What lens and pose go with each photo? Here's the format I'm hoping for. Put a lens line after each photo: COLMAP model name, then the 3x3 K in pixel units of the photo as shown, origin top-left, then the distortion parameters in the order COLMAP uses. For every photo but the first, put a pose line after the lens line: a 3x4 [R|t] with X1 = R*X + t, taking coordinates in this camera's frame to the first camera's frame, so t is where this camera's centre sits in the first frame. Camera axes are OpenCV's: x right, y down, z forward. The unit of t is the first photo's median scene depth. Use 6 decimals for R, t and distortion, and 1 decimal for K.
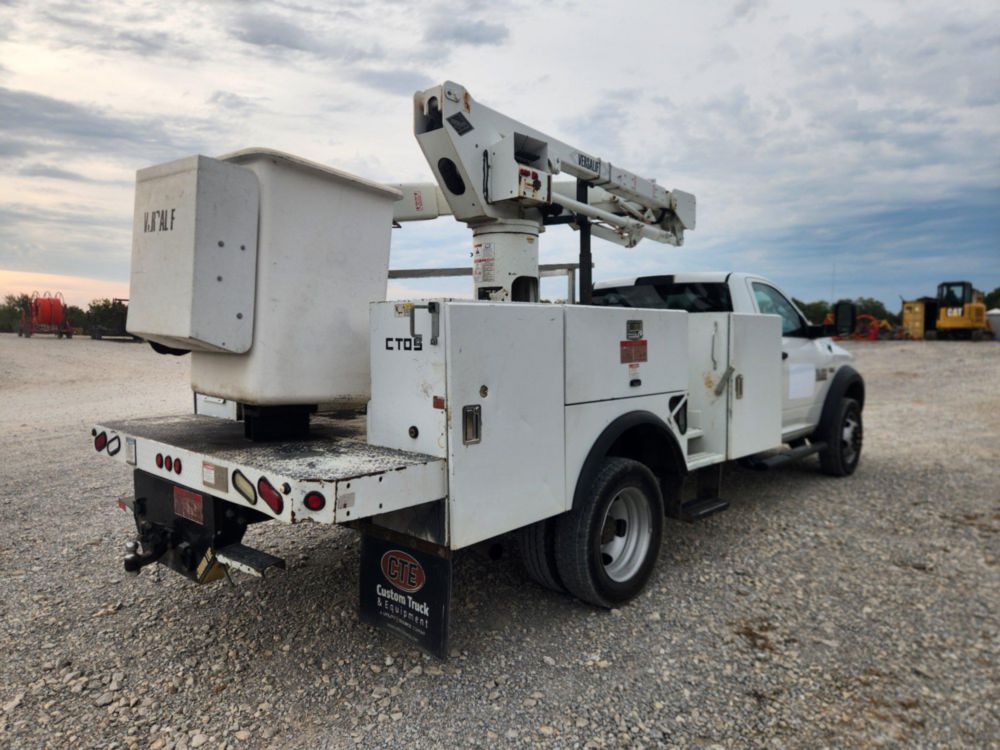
lens RADIAL K [[669.5, 0, 492.6], [0, 669.5, 374.3], [0, 0, 1]] dist [0.067934, -0.054007]
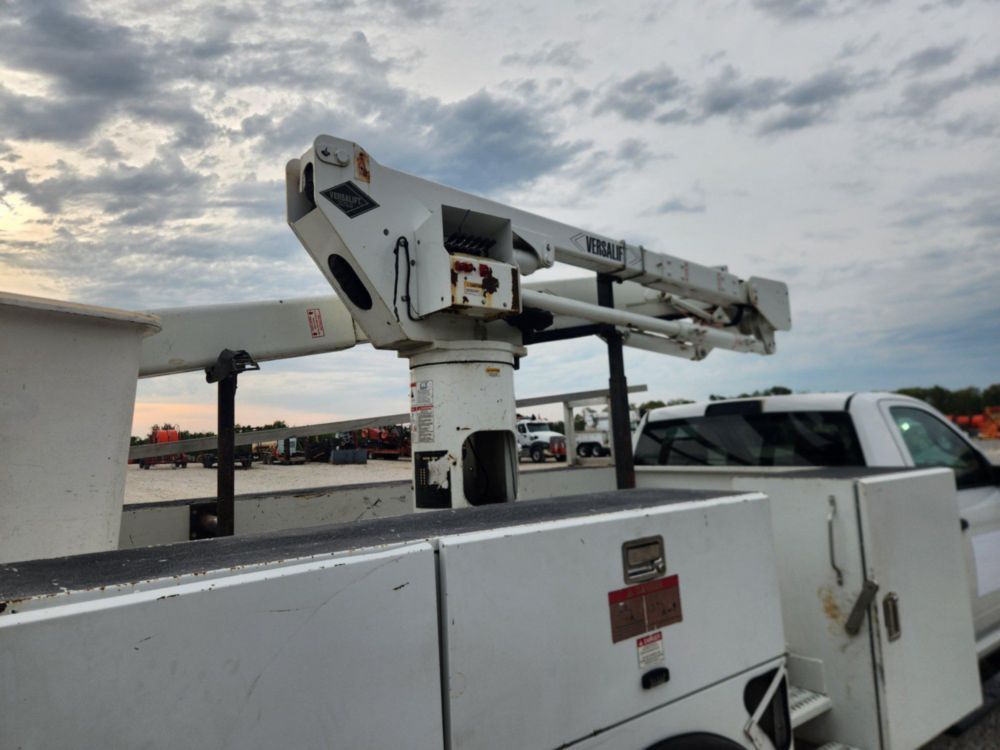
lens RADIAL K [[669.5, 0, 497.4], [0, 669.5, 376.0], [0, 0, 1]] dist [0.067934, -0.054007]
pose [[0.986469, -0.058770, -0.153051, 0.155678], [0.034539, 0.987087, -0.156418, -0.101081], [0.160268, 0.149016, 0.975760, 0.407386]]
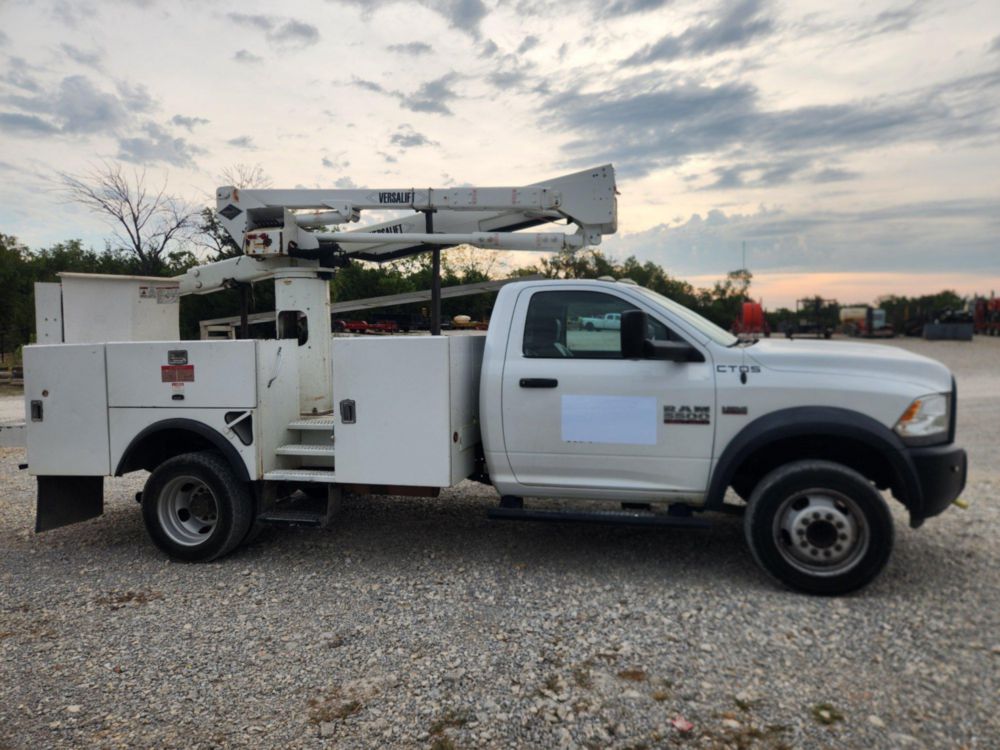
lens RADIAL K [[669.5, 0, 507.0], [0, 669.5, 361.0], [0, 0, 1]] dist [0.067934, -0.054007]
pose [[0.489802, 0.024826, -0.871480, 1.400644], [-0.032690, 0.999415, 0.010098, -0.077314], [0.871221, 0.023542, 0.490327, 0.744865]]
